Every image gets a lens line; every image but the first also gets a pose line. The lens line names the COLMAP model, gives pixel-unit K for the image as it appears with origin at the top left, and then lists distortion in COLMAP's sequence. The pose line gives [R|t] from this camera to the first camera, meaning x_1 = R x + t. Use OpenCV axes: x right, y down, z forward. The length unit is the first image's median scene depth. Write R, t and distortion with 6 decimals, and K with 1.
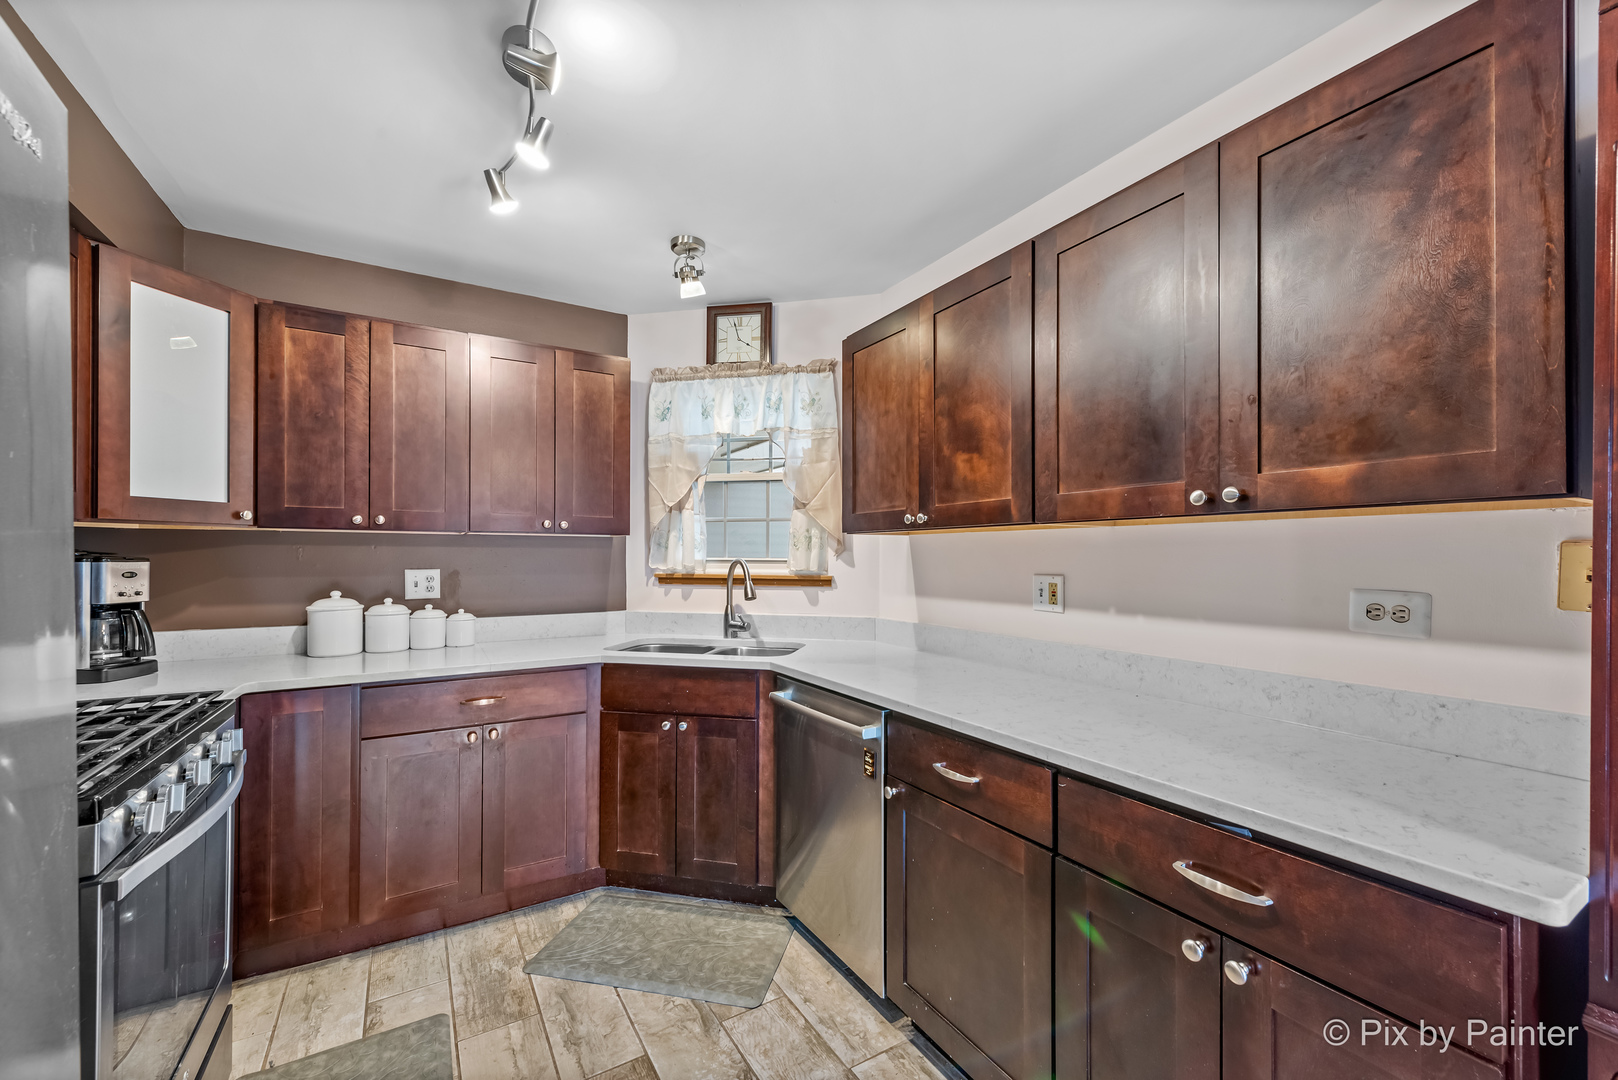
lens RADIAL K [[655.5, 0, 799.1], [0, 655.5, 550.7], [0, 0, 1]] dist [0.016786, -0.004420]
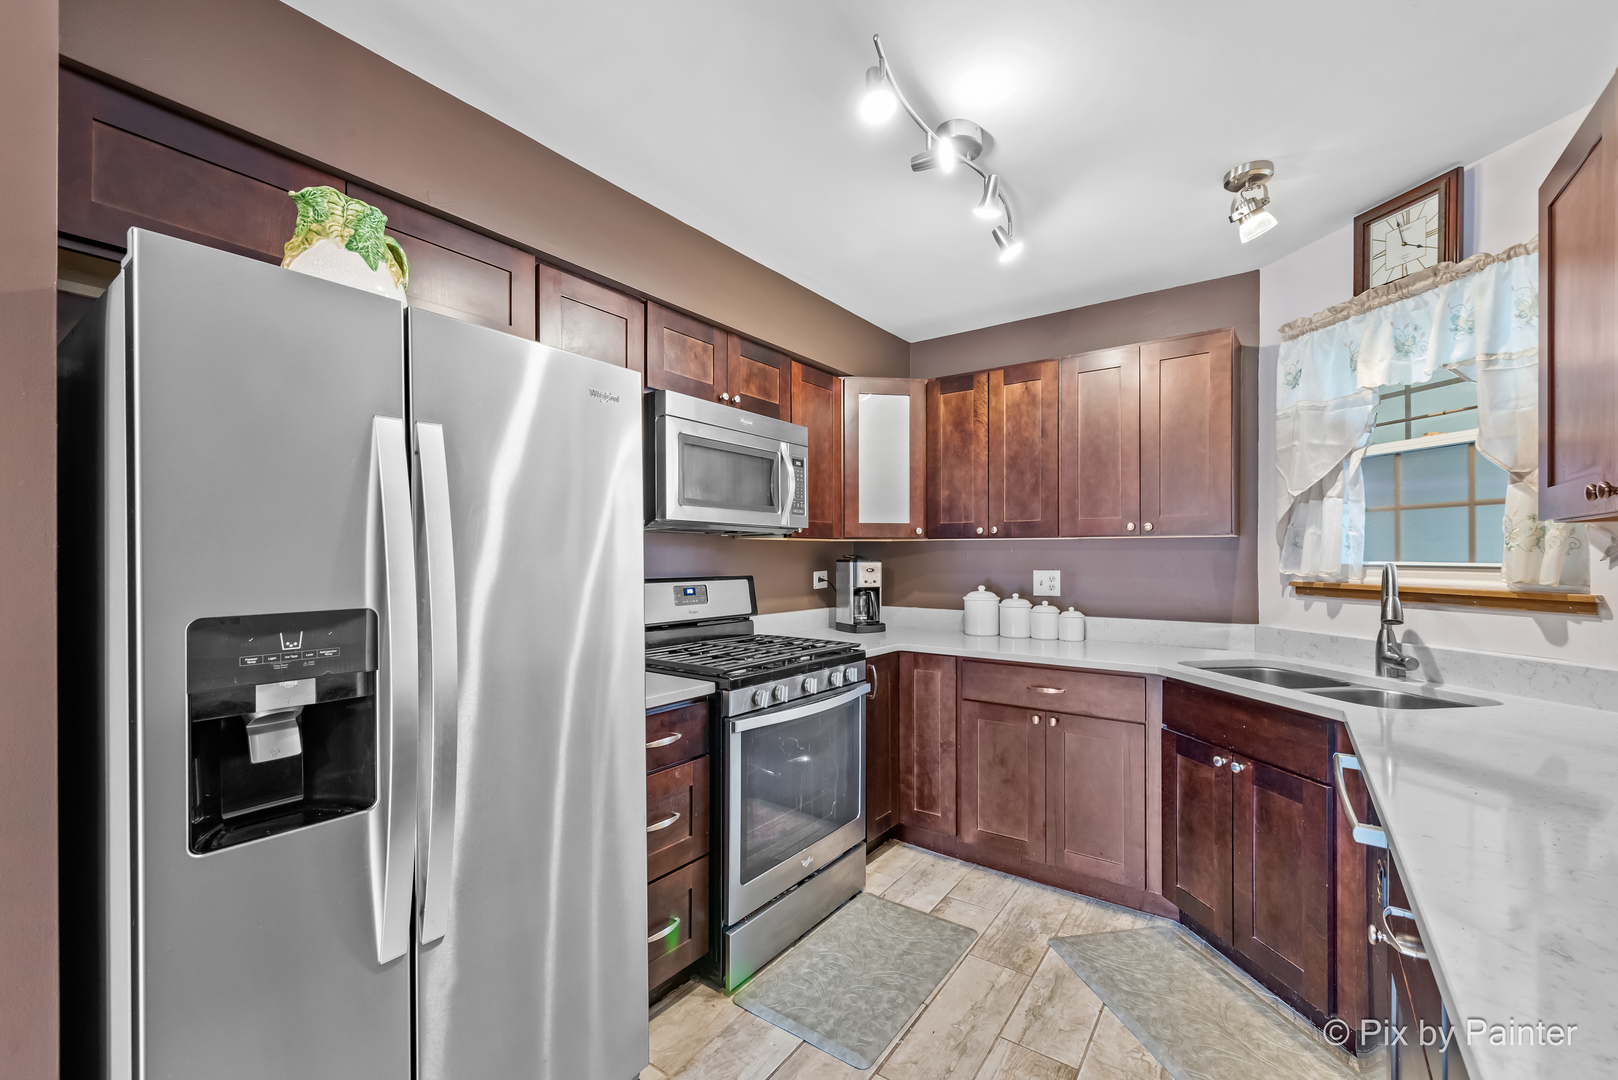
lens RADIAL K [[655.5, 0, 793.1], [0, 655.5, 553.6], [0, 0, 1]] dist [0.016786, -0.004420]
pose [[0.389140, -0.004995, -0.921165, 0.380994], [0.008572, 0.999962, -0.001800, -0.003128], [0.921139, -0.007196, 0.389168, 0.175401]]
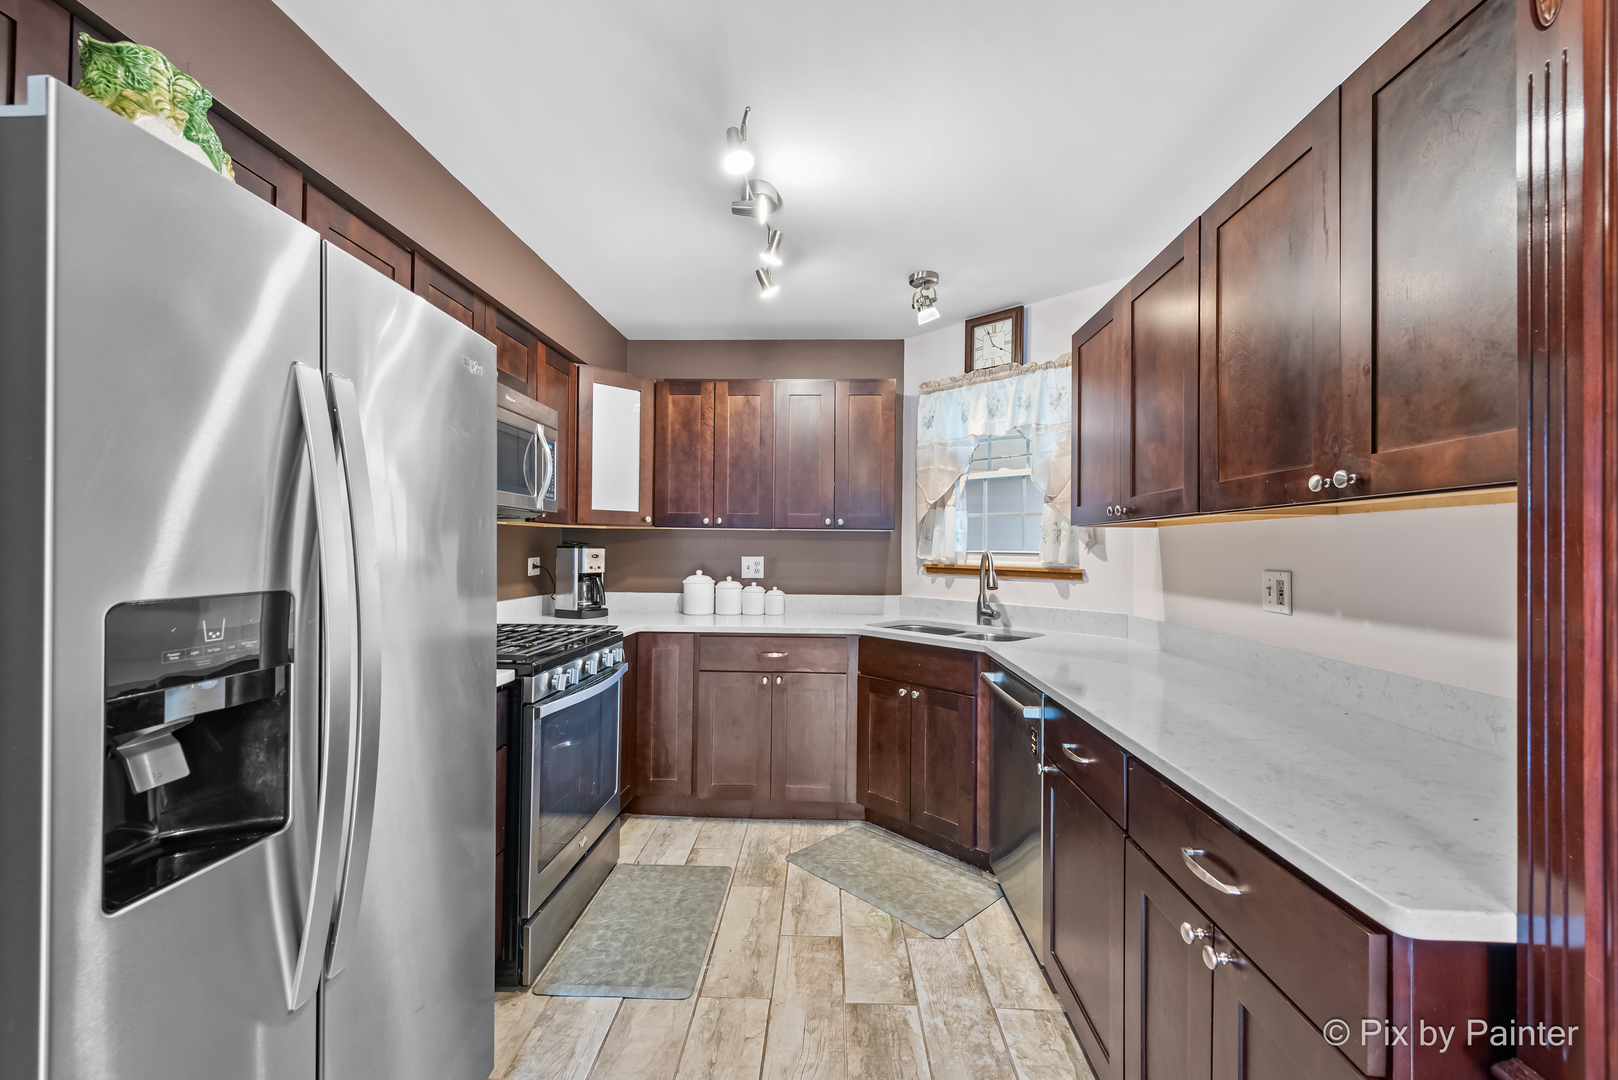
lens RADIAL K [[655.5, 0, 787.3], [0, 655.5, 536.9], [0, 0, 1]] dist [0.016786, -0.004420]
pose [[0.826105, -0.002573, -0.563510, 0.298755], [-0.004662, 0.999924, -0.011400, 0.003770], [0.563497, 0.012045, 0.826030, -0.088564]]
